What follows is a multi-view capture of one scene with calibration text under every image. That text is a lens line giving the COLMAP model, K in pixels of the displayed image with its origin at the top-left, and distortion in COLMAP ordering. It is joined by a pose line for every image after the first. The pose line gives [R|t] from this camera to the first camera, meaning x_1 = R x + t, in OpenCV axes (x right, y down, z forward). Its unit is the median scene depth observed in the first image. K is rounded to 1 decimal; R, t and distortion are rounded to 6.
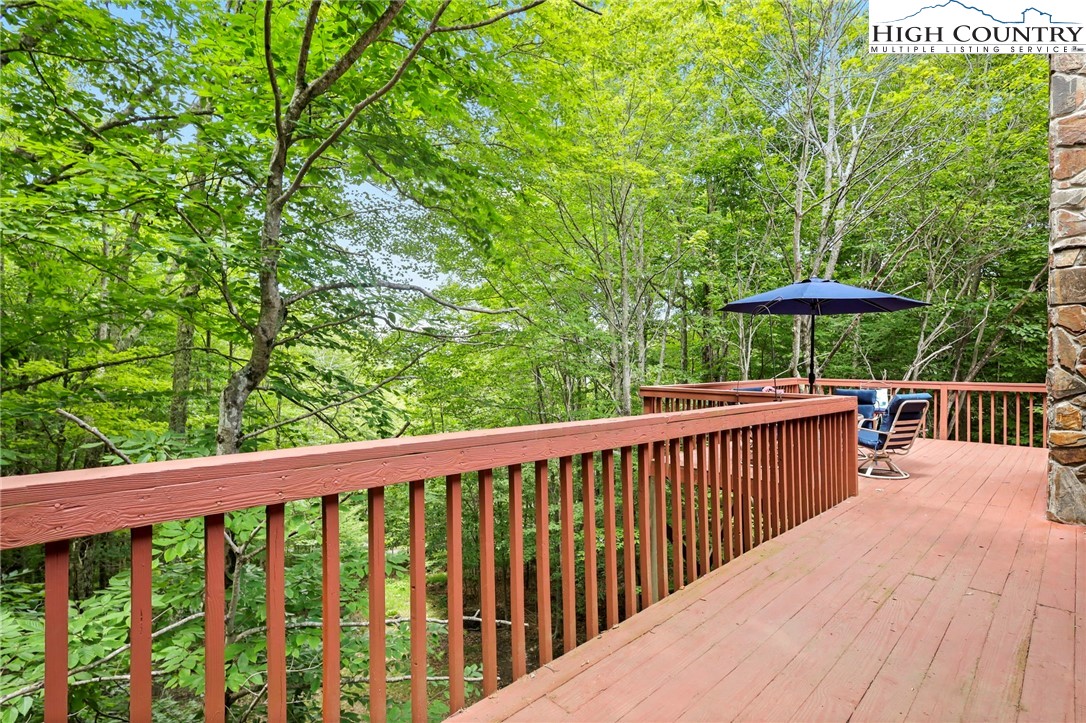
lens RADIAL K [[511.1, 0, 539.6], [0, 511.1, 361.7], [0, 0, 1]] dist [0.003620, 0.000812]
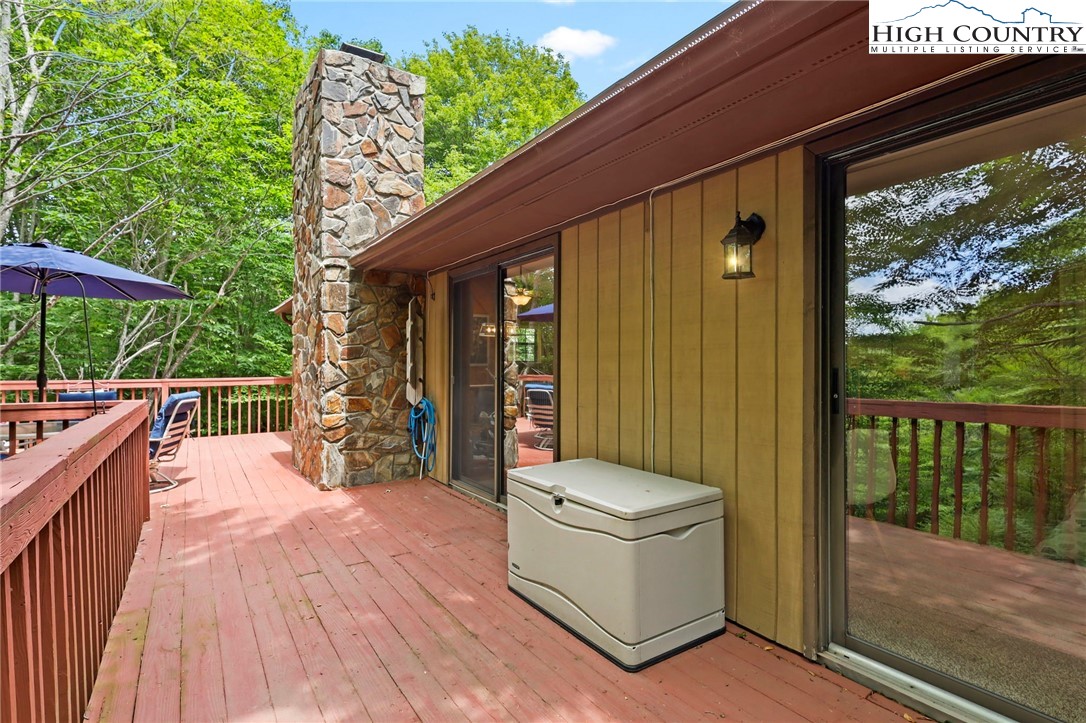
lens RADIAL K [[536.1, 0, 538.7], [0, 536.1, 360.2], [0, 0, 1]] dist [-0.002708, -0.000742]
pose [[0.185979, 0.001136, 0.982553, -0.140400], [-0.003351, 0.999994, -0.000522, 0.003401], [-0.982548, -0.003195, 0.185982, 0.275165]]
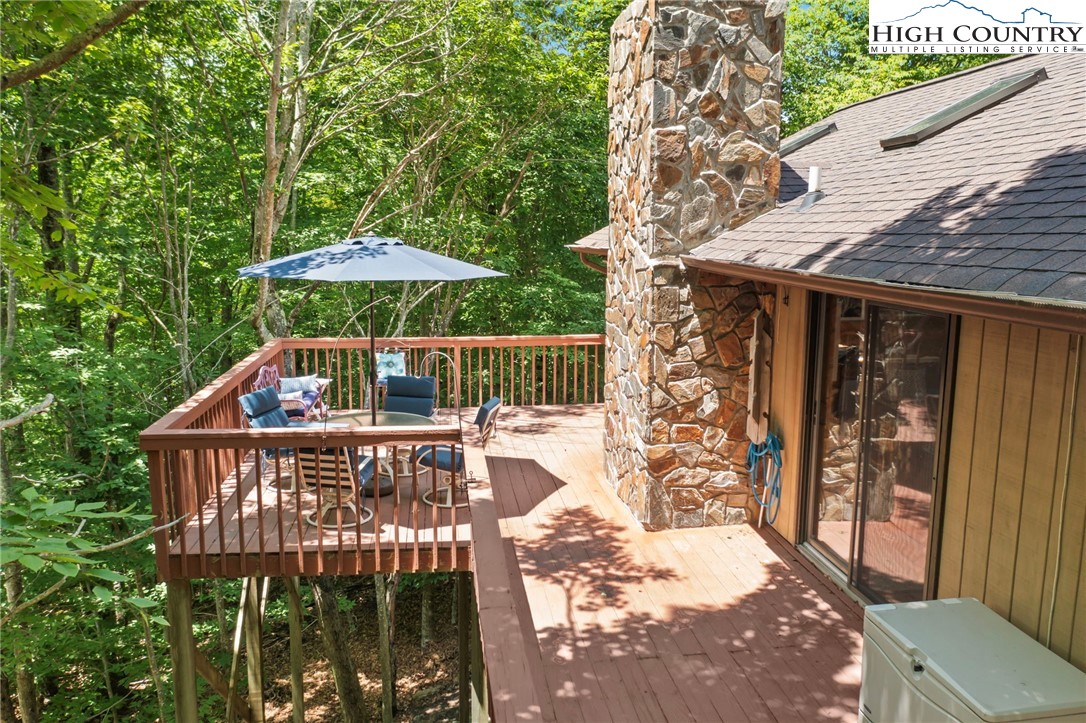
lens RADIAL K [[847.5, 0, 547.1], [0, 847.5, 363.9], [0, 0, 1]] dist [-0.026305, -0.006221]
pose [[0.598461, -0.126376, 0.791122, -0.430011], [-0.004242, 0.986967, 0.160869, -0.294557], [-0.801141, -0.099630, 0.590125, 0.188517]]
